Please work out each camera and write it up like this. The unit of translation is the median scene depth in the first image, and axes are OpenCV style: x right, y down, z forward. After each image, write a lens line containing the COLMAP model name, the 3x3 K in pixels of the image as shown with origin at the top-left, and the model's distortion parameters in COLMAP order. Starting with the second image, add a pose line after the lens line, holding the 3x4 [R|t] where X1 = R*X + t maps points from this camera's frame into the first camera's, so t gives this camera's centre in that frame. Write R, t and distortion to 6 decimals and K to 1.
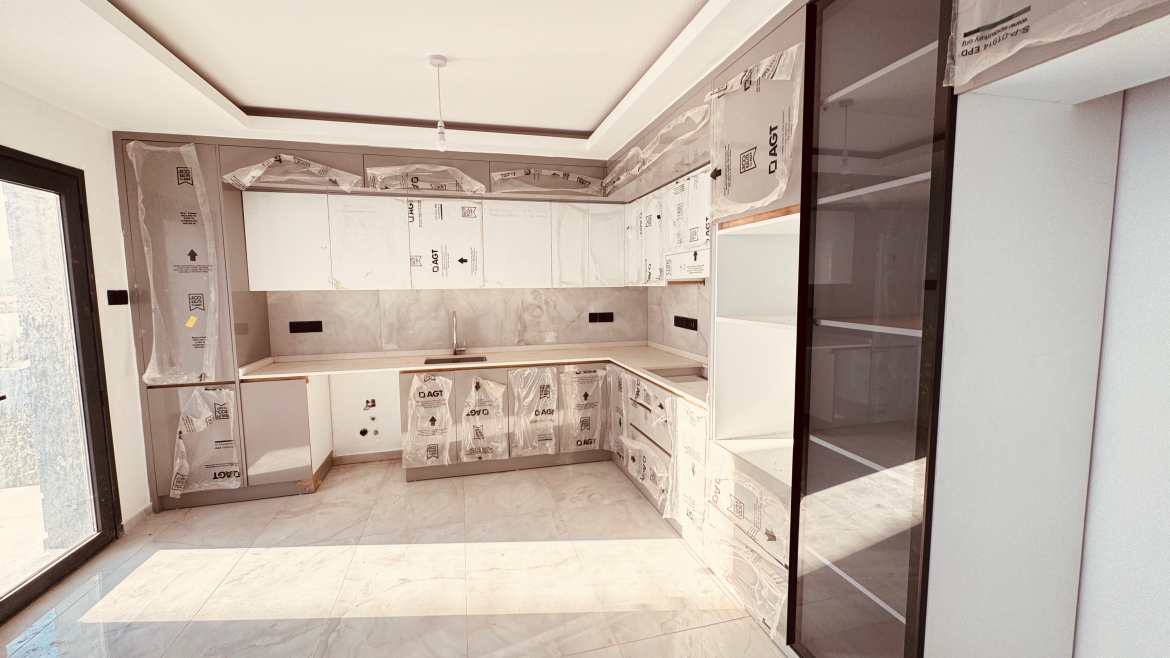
lens RADIAL K [[464.9, 0, 584.0], [0, 464.9, 327.4], [0, 0, 1]] dist [-0.003219, 0.000175]
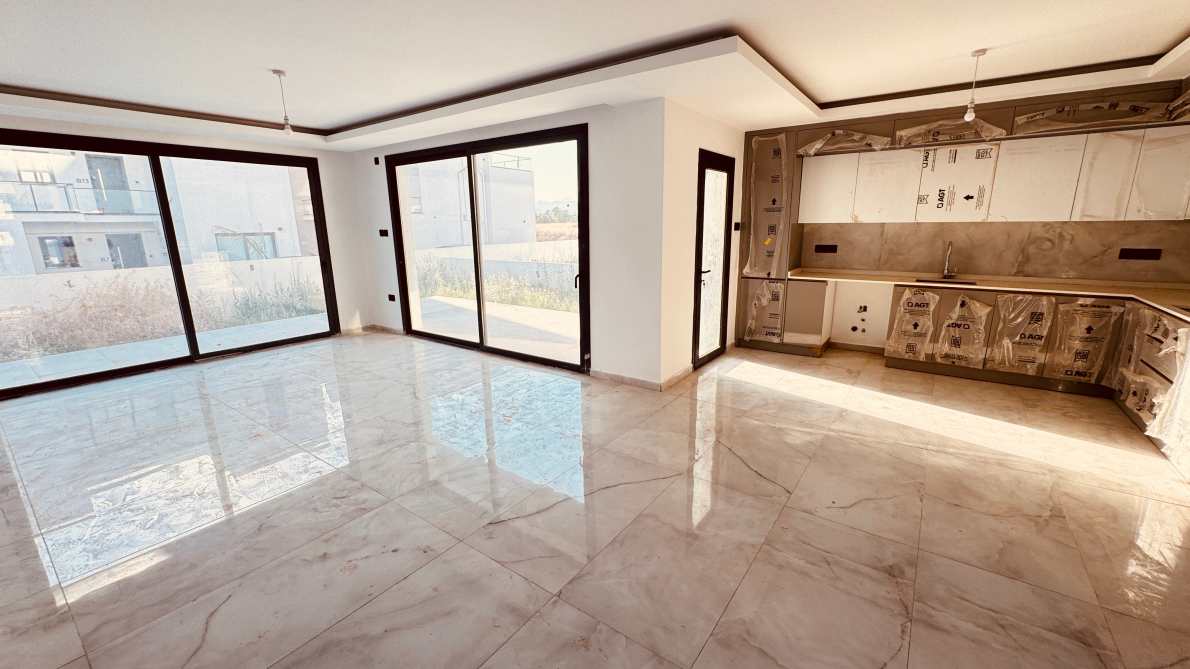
lens RADIAL K [[472.8, 0, 593.1], [0, 472.8, 332.6], [0, 0, 1]] dist [-0.003219, 0.000175]
pose [[0.625339, 0.178058, -0.759767, 0.117439], [-0.064531, 0.982085, 0.177047, 0.044072], [0.777680, -0.061686, 0.625626, -0.528757]]
